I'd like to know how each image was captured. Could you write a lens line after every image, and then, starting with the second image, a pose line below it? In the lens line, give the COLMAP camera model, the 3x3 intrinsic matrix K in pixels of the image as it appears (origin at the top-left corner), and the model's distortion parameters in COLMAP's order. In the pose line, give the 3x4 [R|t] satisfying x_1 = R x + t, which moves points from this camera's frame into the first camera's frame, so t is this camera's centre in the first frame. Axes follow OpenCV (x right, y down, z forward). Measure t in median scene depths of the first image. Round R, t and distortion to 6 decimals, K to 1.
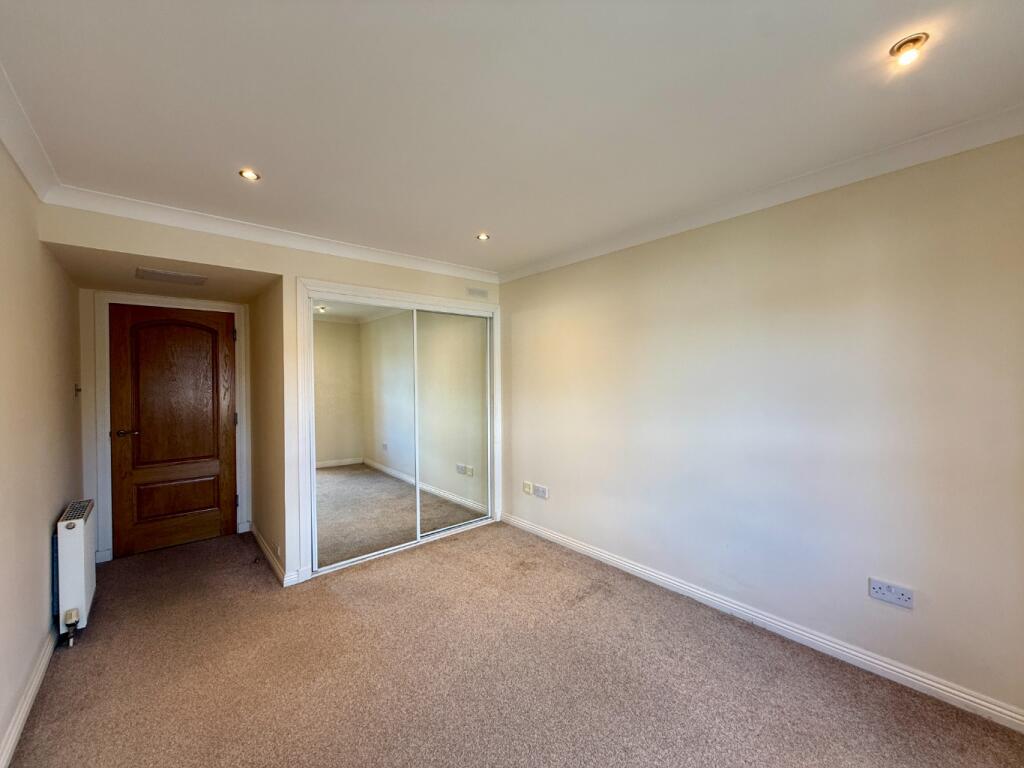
lens RADIAL K [[408.9, 0, 512.0], [0, 408.9, 384.0], [0, 0, 1]] dist [-0.000169, 0.000005]
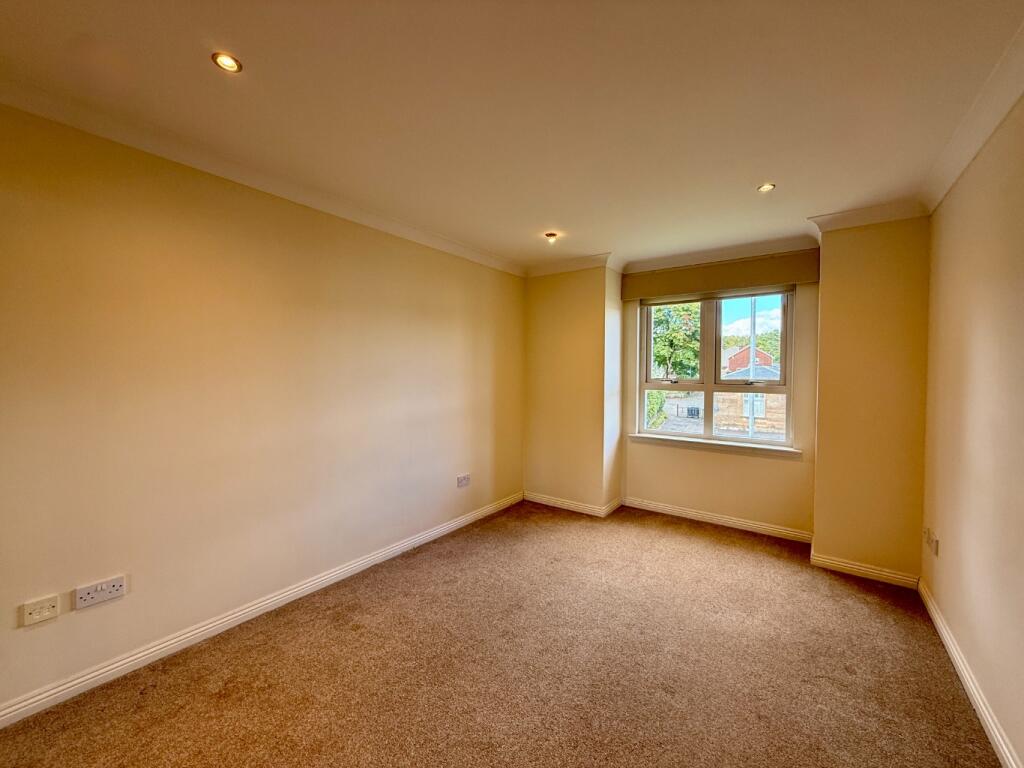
lens RADIAL K [[408.9, 0, 512.0], [0, 408.9, 384.0], [0, 0, 1]] dist [-0.000169, 0.000005]
pose [[-0.215509, -0.027733, 0.976108, -0.623304], [0.009329, 0.999493, 0.030457, 0.008664], [-0.976457, 0.015670, -0.215141, 0.780308]]
